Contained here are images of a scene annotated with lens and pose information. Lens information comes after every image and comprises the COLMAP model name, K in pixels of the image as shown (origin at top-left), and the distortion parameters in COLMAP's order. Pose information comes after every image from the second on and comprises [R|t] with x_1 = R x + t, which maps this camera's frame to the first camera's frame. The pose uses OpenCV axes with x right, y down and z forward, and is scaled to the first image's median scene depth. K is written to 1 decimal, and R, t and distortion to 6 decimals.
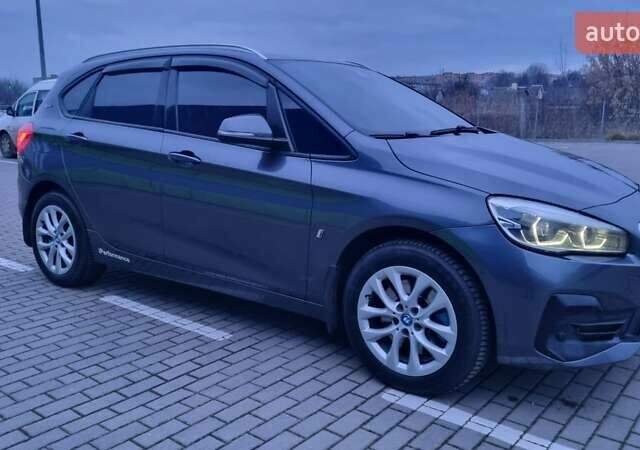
lens RADIAL K [[597.0, 0, 321.3], [0, 597.0, 228.9], [0, 0, 1]] dist [0.041817, 0.000000]
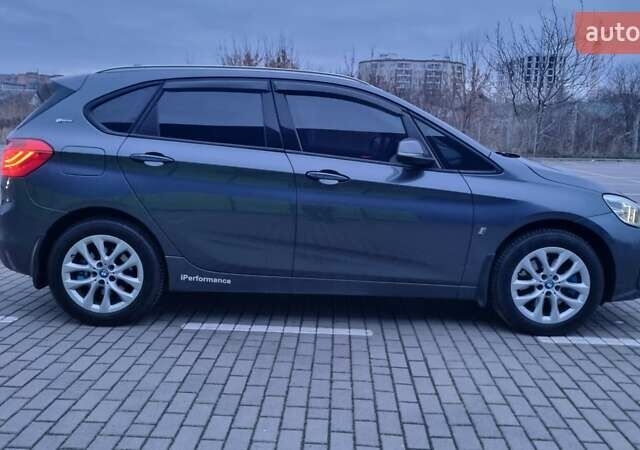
lens RADIAL K [[597.0, 0, 319.2], [0, 597.0, 226.9], [0, 0, 1]] dist [0.041817, 0.000000]
pose [[0.797041, -0.082314, 0.598290, -0.874109], [0.090175, 0.995783, 0.016871, -0.045045], [-0.597155, 0.040503, 0.801102, 0.135363]]
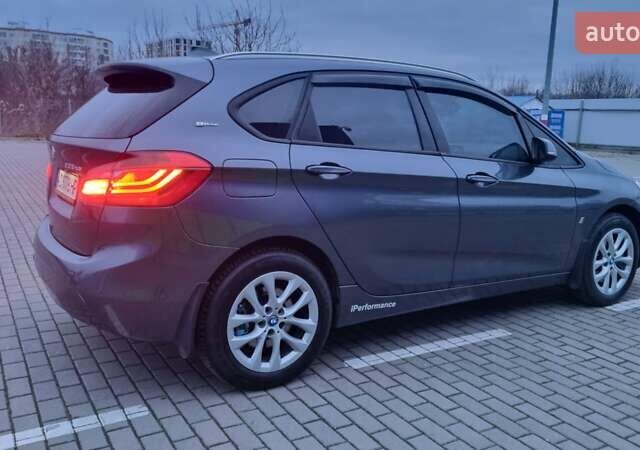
lens RADIAL K [[597.0, 0, 325.3], [0, 597.0, 226.5], [0, 0, 1]] dist [0.041817, 0.000000]
pose [[0.352743, -0.162559, 0.921492, -1.267362], [0.150102, 0.981871, 0.115752, -0.193905], [-0.923603, 0.097487, 0.370748, 0.847311]]
